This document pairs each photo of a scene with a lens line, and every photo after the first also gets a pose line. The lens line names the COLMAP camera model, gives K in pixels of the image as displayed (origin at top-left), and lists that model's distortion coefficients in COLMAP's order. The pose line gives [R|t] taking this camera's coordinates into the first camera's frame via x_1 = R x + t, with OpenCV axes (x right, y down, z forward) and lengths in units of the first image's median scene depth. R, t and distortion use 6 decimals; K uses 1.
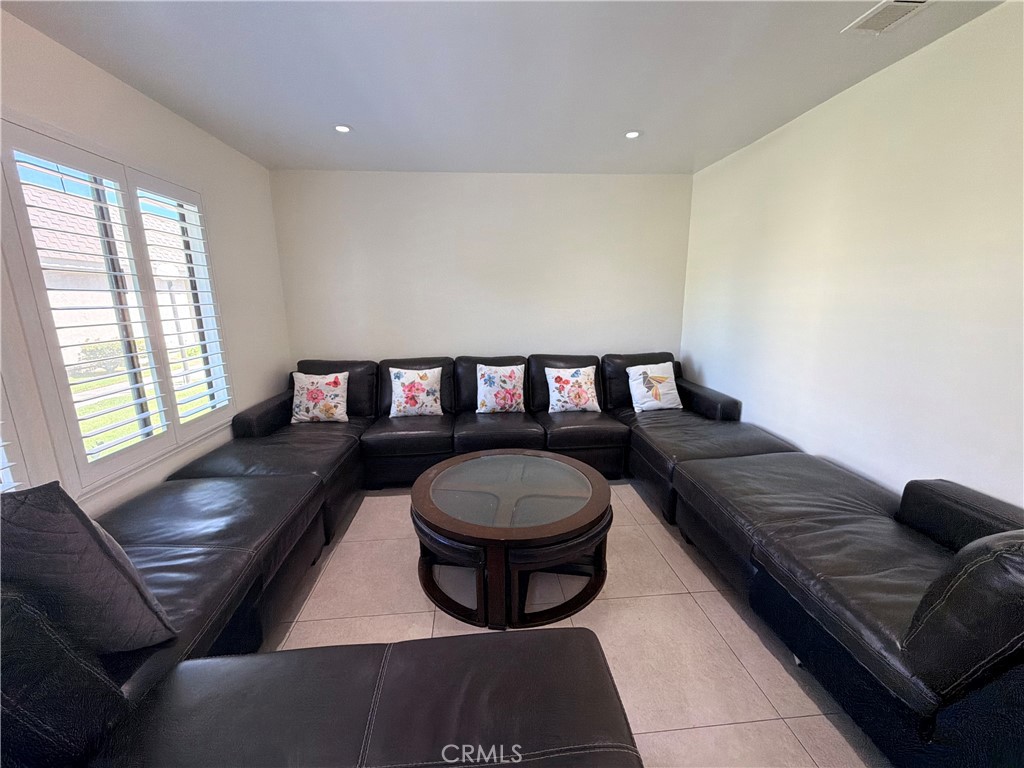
lens RADIAL K [[411.0, 0, 515.7], [0, 411.0, 389.6], [0, 0, 1]] dist [-0.010800, 0.000493]
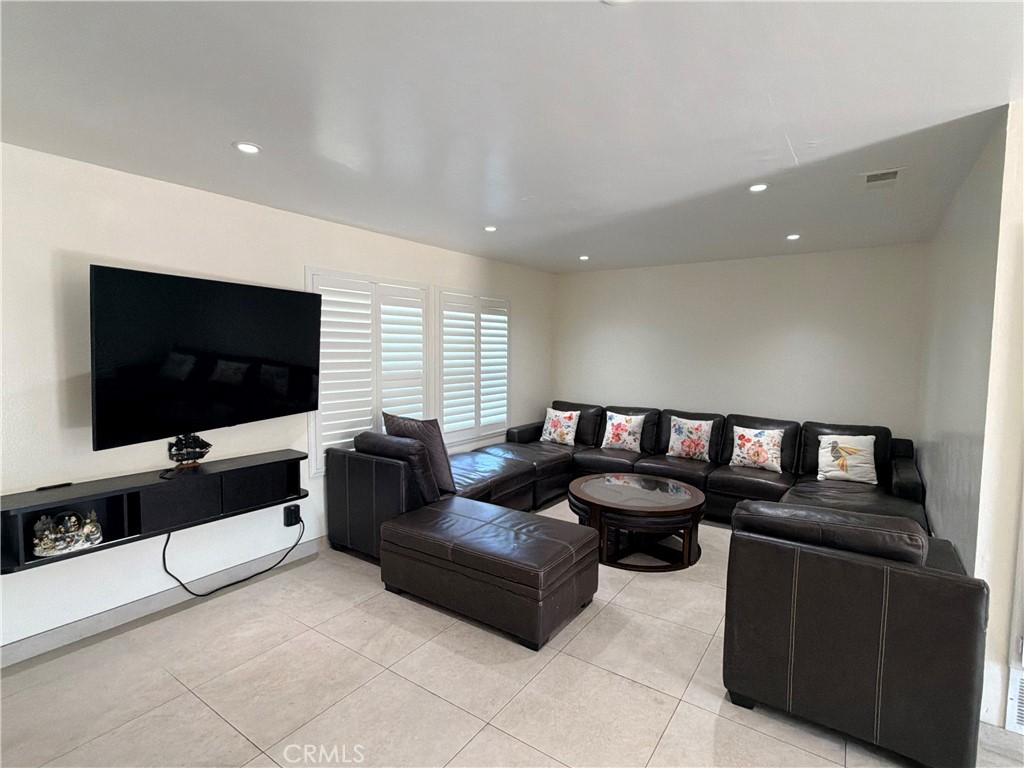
lens RADIAL K [[497.6, 0, 499.0], [0, 497.6, 375.8], [0, 0, 1]] dist [-0.032065, -0.000735]
pose [[0.748285, 0.053598, -0.661208, 0.494410], [-0.163702, 0.980825, -0.105754, 0.062300], [0.642861, 0.187376, 0.742711, -0.456627]]
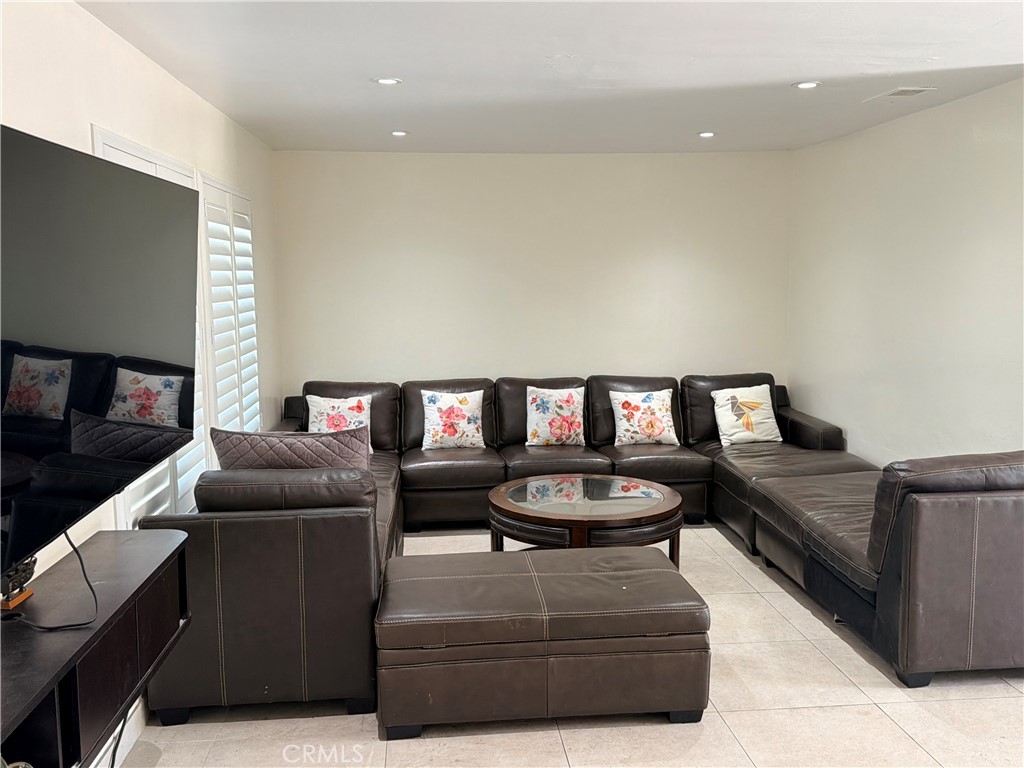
lens RADIAL K [[907.6, 0, 512.2], [0, 907.6, 389.6], [0, 0, 1]] dist [0.057298, -0.038779]
pose [[0.999983, 0.000976, -0.005689, -0.113562], [-0.001506, 0.995575, -0.093958, 0.115725], [0.005572, 0.093965, 0.995560, -0.806182]]
